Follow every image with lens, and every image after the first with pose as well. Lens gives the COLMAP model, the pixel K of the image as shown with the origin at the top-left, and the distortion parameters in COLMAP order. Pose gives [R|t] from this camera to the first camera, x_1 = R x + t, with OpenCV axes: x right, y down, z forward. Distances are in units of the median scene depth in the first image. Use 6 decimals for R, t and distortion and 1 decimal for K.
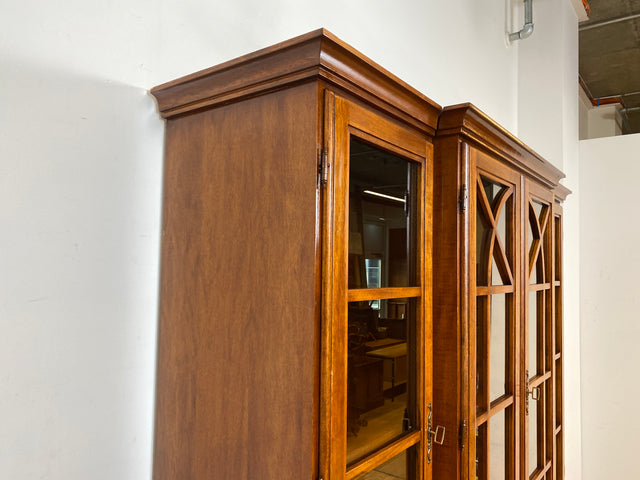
lens RADIAL K [[486.2, 0, 325.6], [0, 486.2, 240.9], [0, 0, 1]] dist [0.058007, -0.070227]
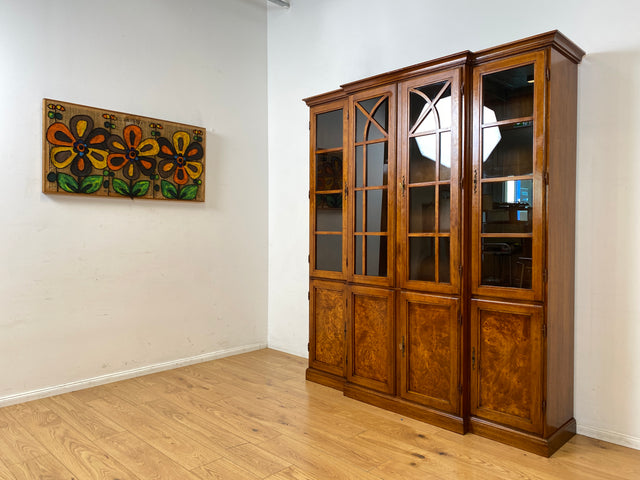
lens RADIAL K [[486.2, 0, 320.4], [0, 486.2, 237.0], [0, 0, 1]] dist [0.058007, -0.070227]
pose [[-0.144148, -0.004391, -0.989546, 3.399864], [0.042058, 0.999059, -0.010560, 0.718481], [0.988662, -0.043140, -0.143828, 1.270269]]
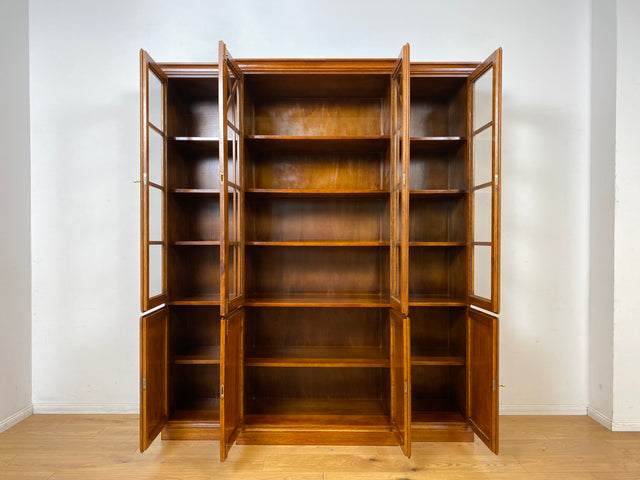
lens RADIAL K [[486.2, 0, 312.6], [0, 486.2, 246.1], [0, 0, 1]] dist [0.058007, -0.070227]
pose [[0.584384, -0.011374, -0.811398, 2.562482], [0.050832, 0.998451, 0.022614, 0.645206], [0.809884, -0.054461, 0.584057, -0.192167]]
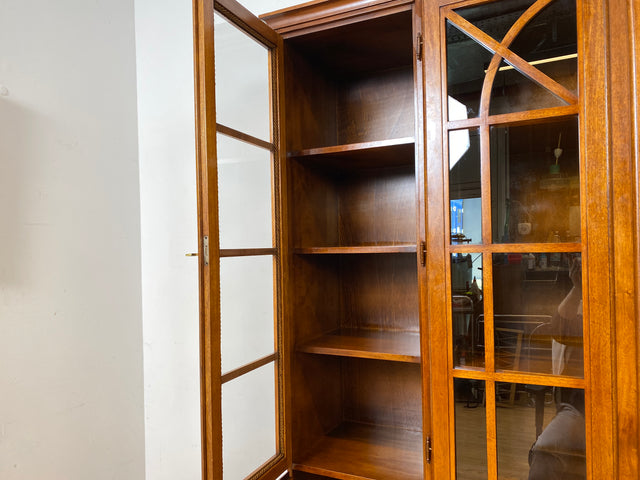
lens RADIAL K [[486.2, 0, 318.5], [0, 486.2, 244.9], [0, 0, 1]] dist [0.058007, -0.070227]
pose [[0.184934, -0.023406, -0.982472, 1.365631], [0.075674, 0.997087, -0.009510, 0.369462], [0.979833, -0.072589, 0.186166, 0.551635]]
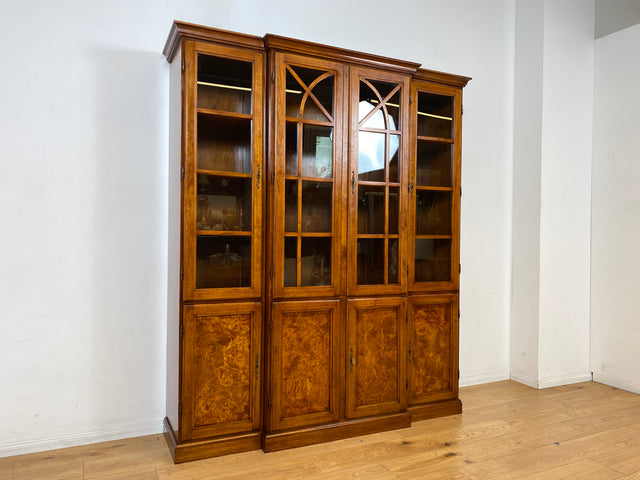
lens RADIAL K [[486.2, 0, 318.4], [0, 486.2, 239.8], [0, 0, 1]] dist [0.058007, -0.070227]
pose [[0.879059, -0.008736, -0.476634, 1.596780], [0.028802, 0.998979, 0.034809, 0.621764], [0.475843, -0.044327, 0.878413, -0.969443]]
